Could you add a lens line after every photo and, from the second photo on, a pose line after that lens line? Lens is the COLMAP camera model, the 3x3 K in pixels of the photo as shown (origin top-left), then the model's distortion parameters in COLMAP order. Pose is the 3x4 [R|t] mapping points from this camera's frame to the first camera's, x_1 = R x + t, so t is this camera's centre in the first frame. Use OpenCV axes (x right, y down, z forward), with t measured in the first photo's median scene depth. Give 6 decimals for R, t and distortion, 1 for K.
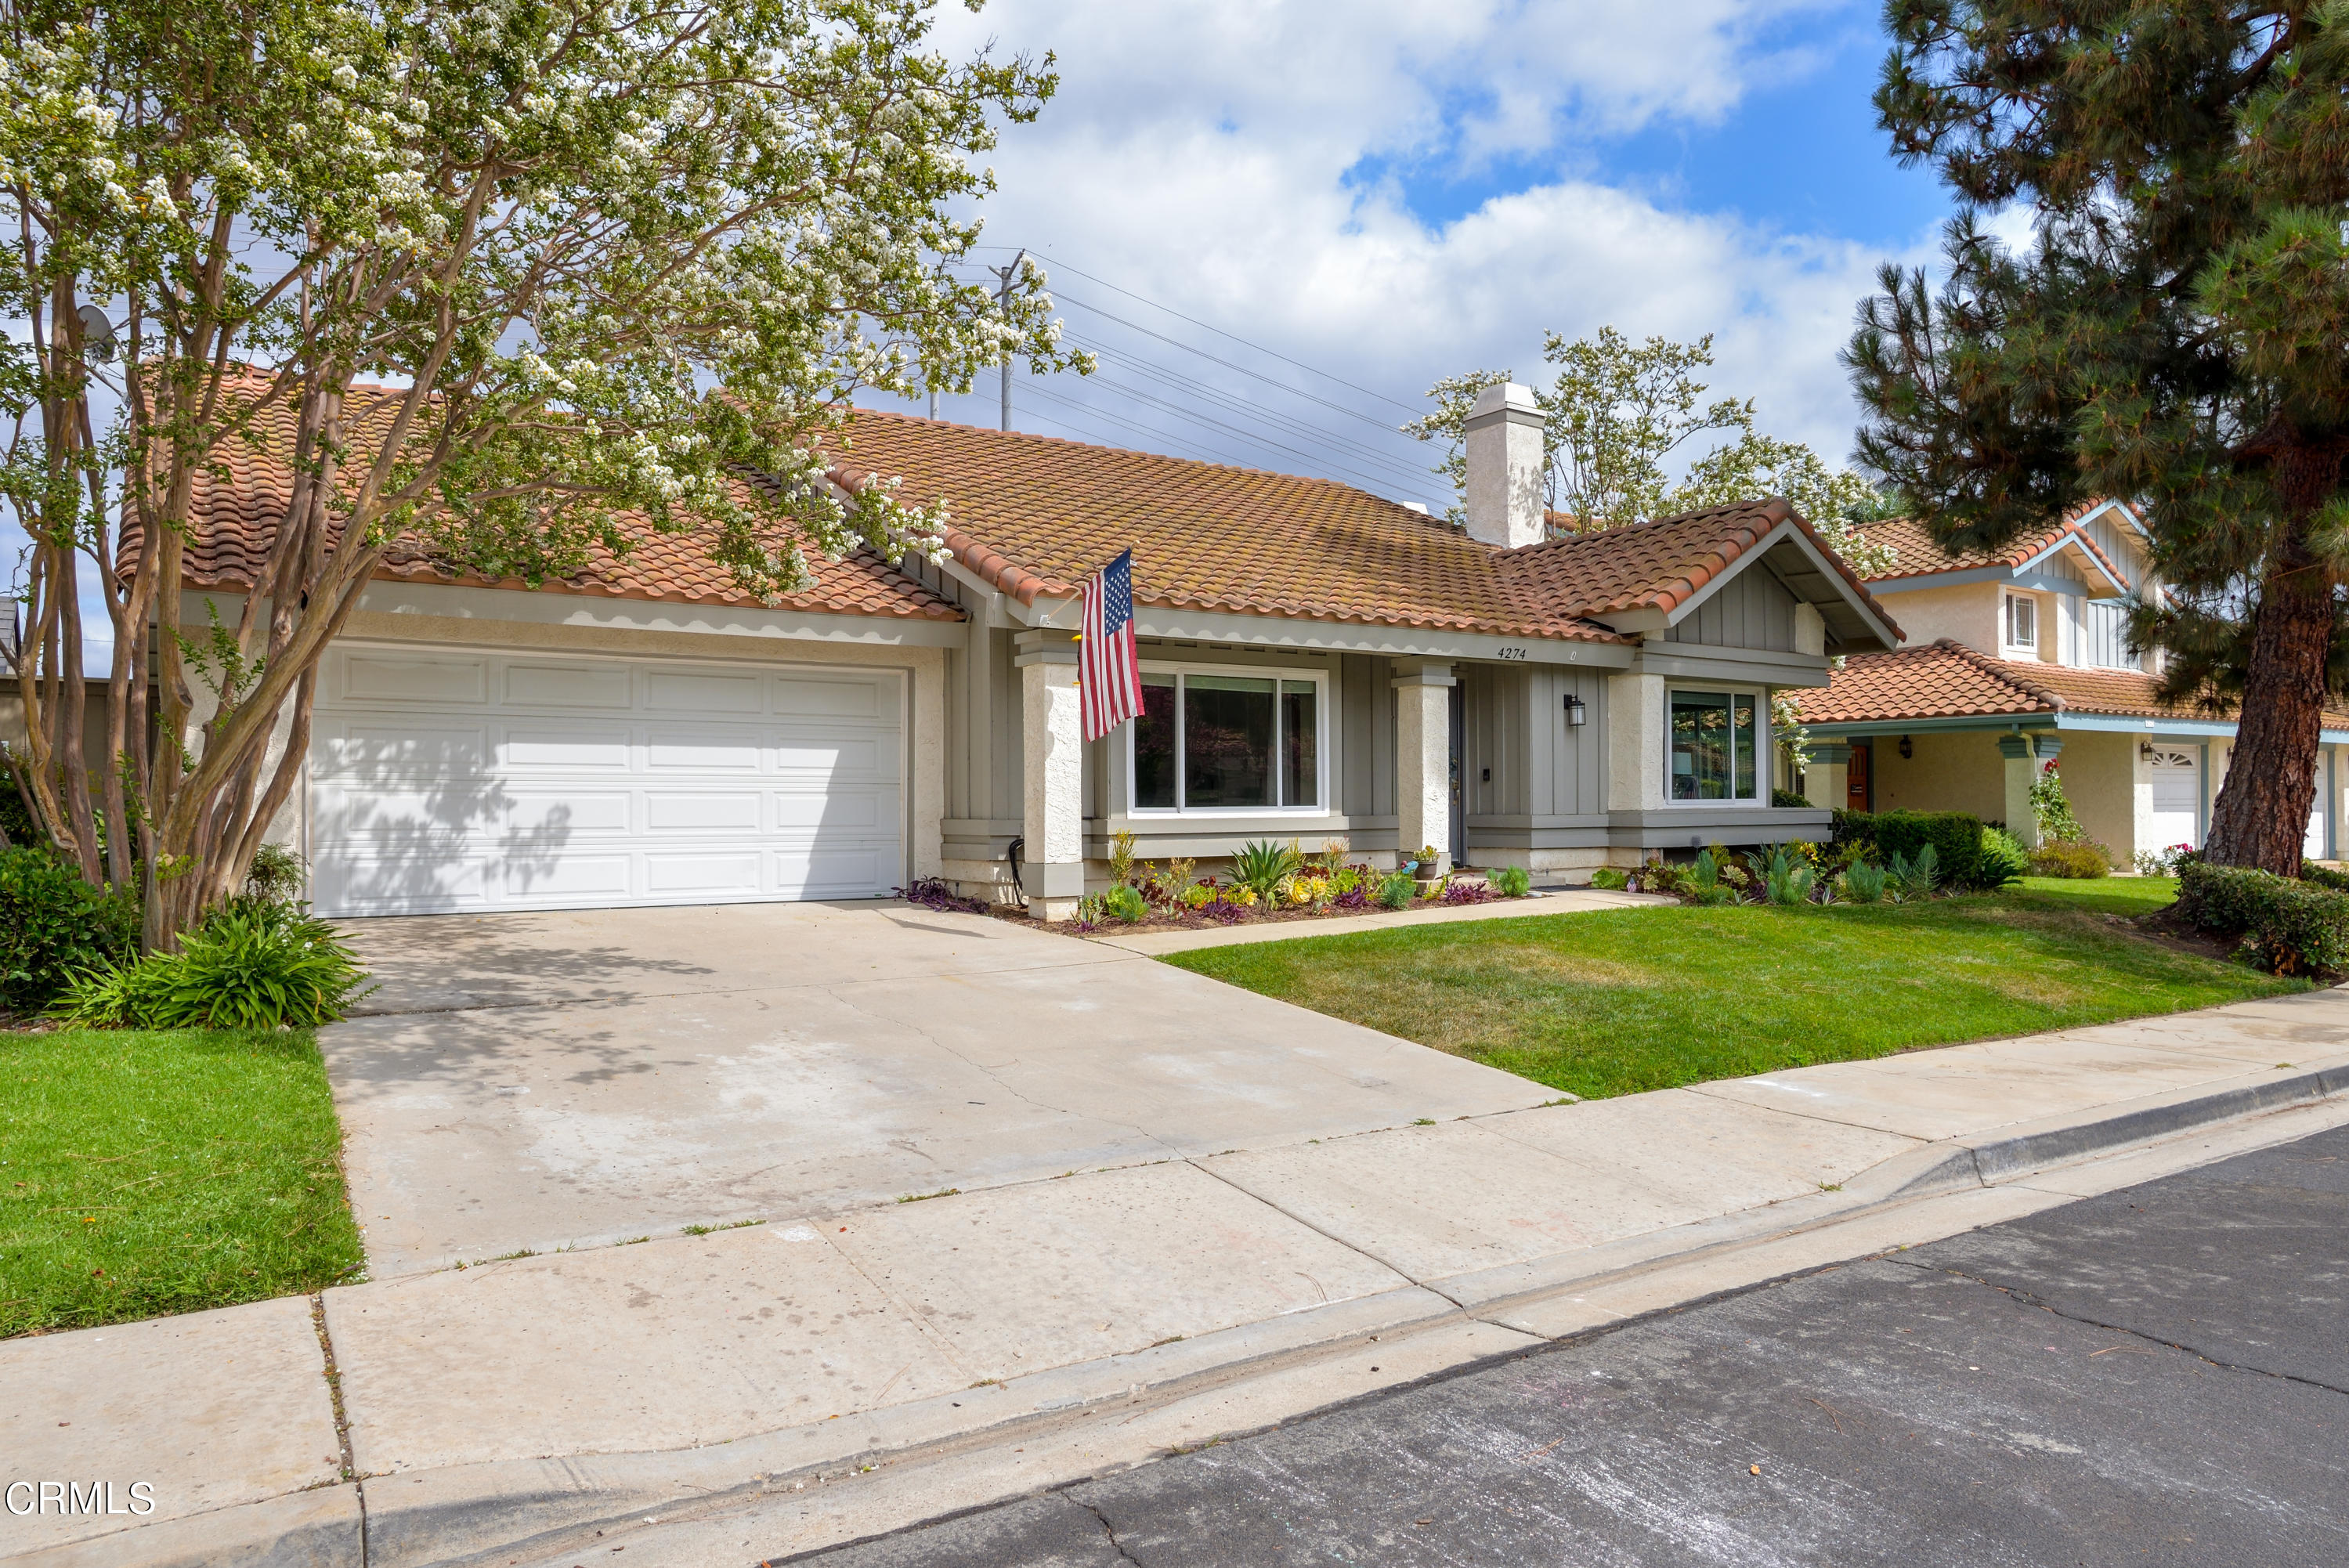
lens RADIAL K [[1088.4, 0, 1174.5], [0, 1088.4, 784.0], [0, 0, 1]] dist [0.003576, 0.000026]
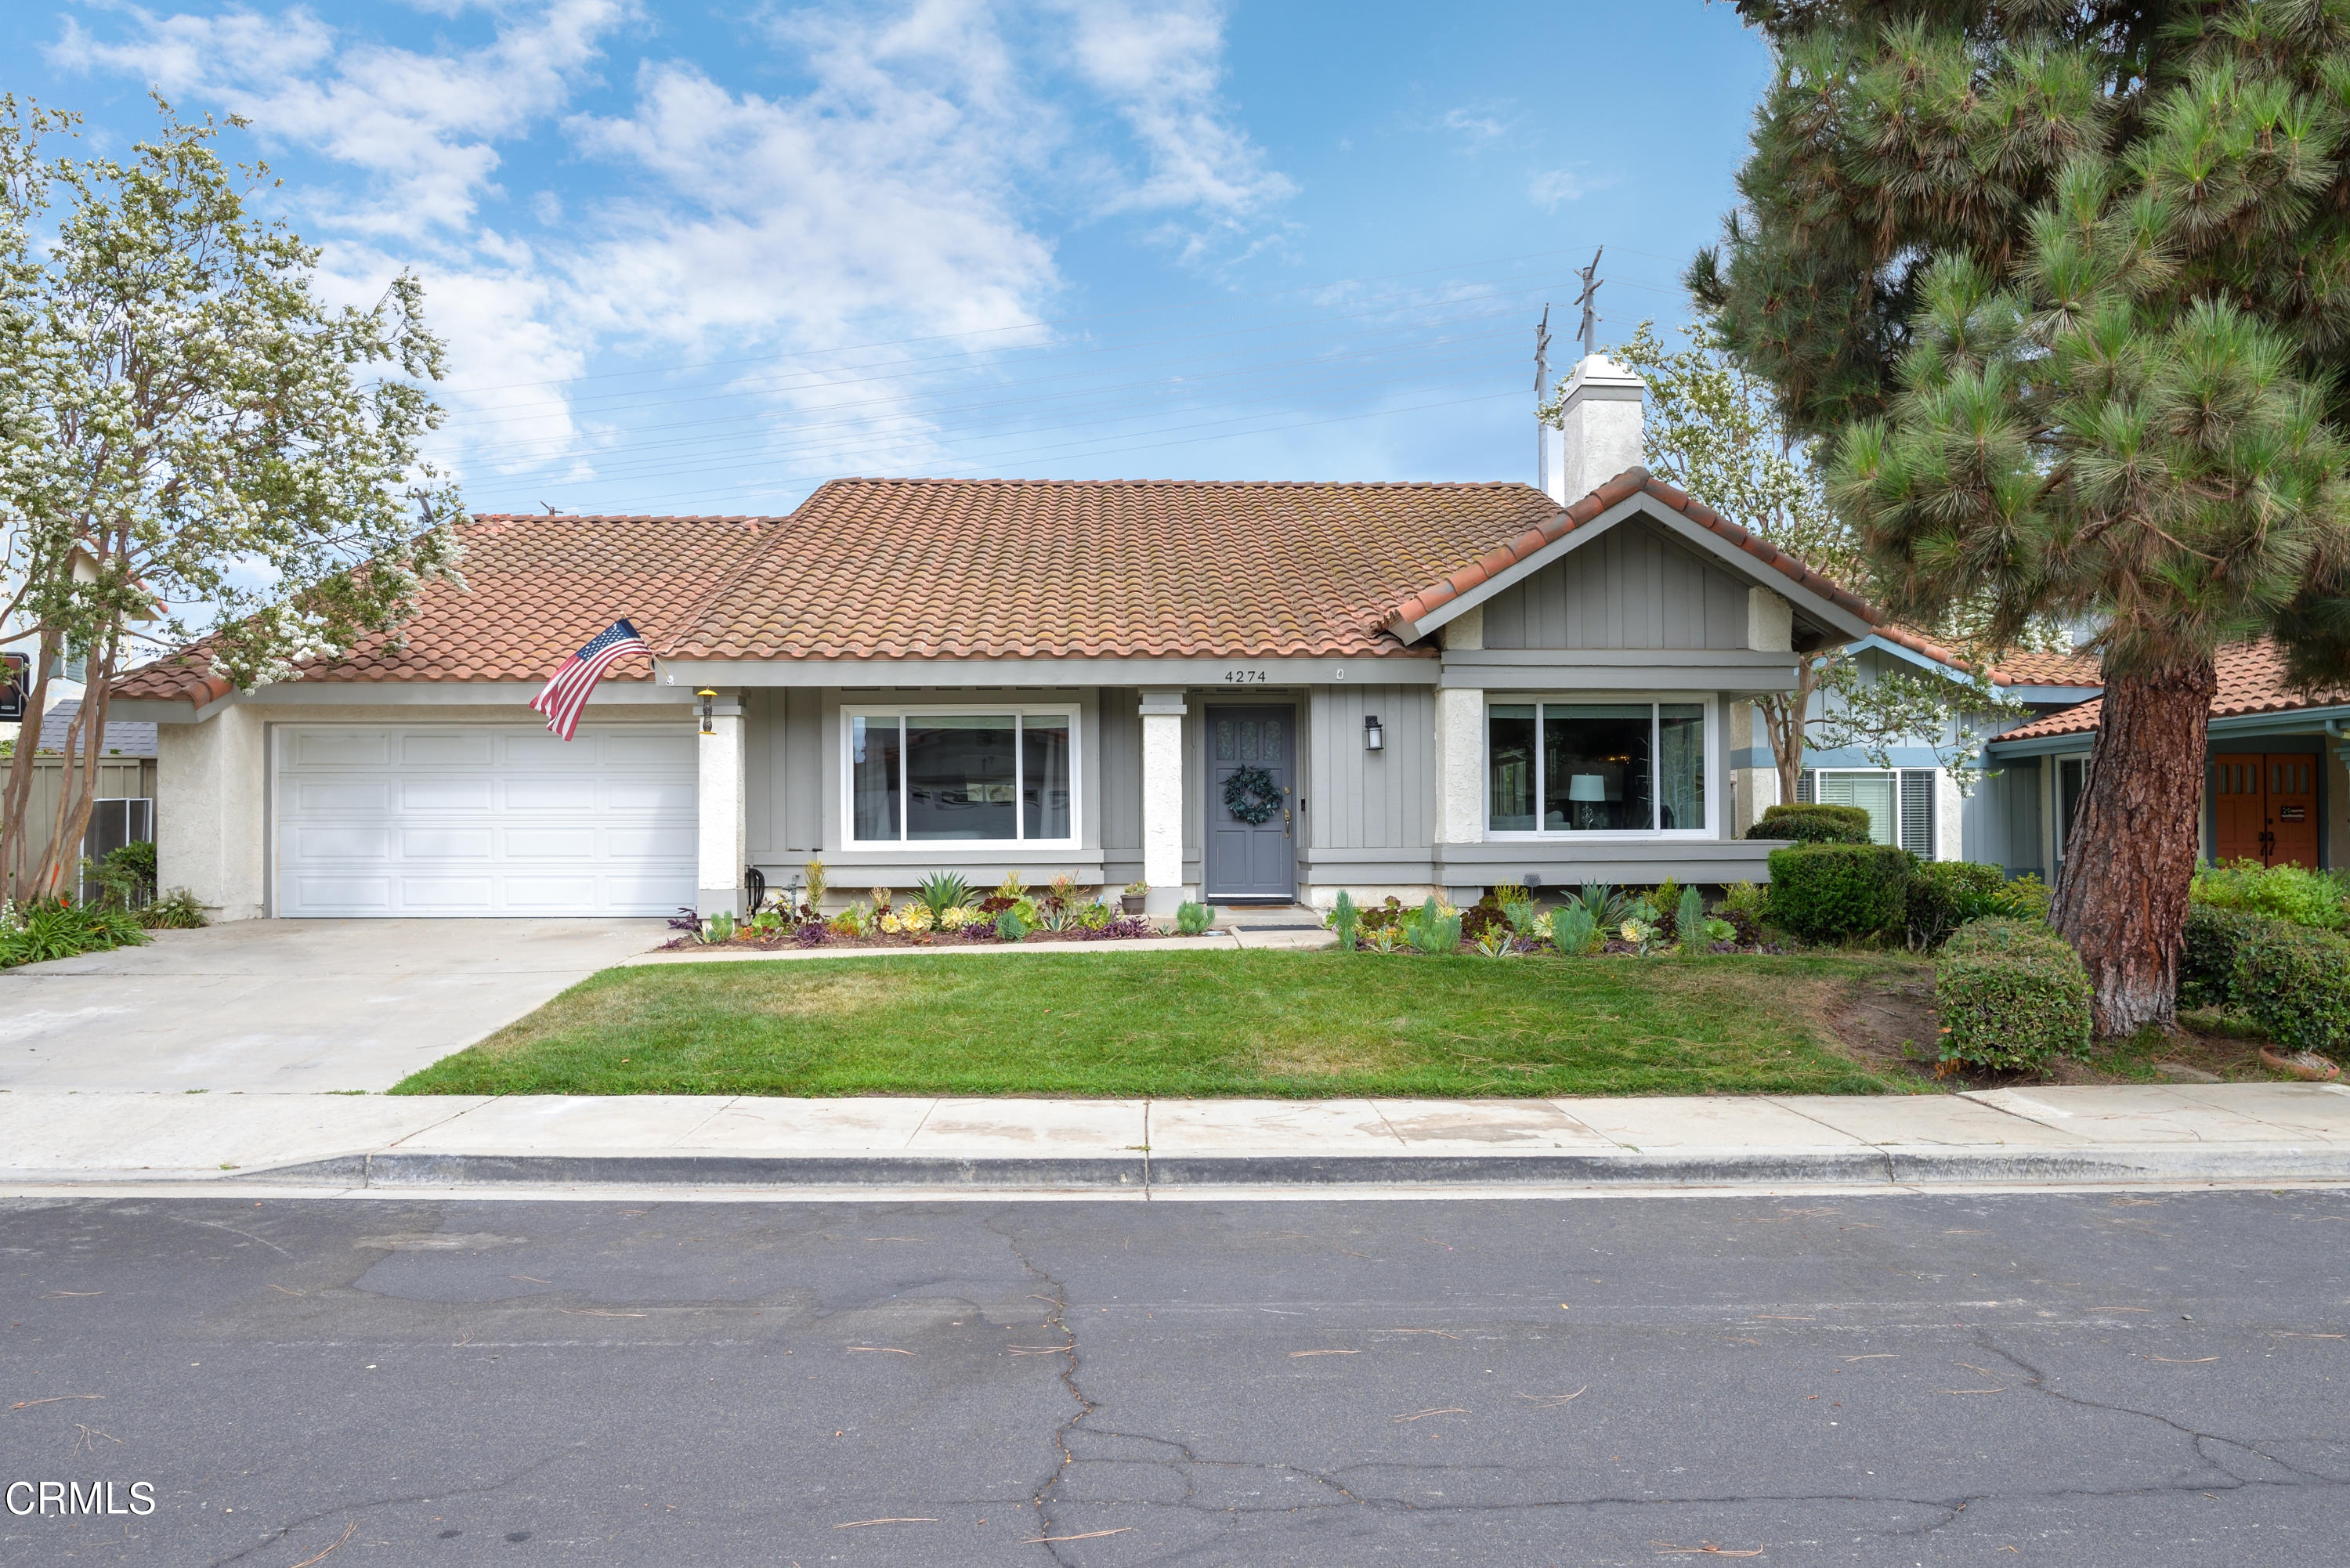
lens RADIAL K [[1088.8, 0, 1175.0], [0, 1088.8, 784.0], [0, 0, 1]] dist [0.003576, 0.000026]
pose [[0.918269, -0.020330, -0.395435, 0.628233], [0.009024, 0.999496, -0.030431, 0.001258], [0.395855, 0.024375, 0.917990, 0.111023]]
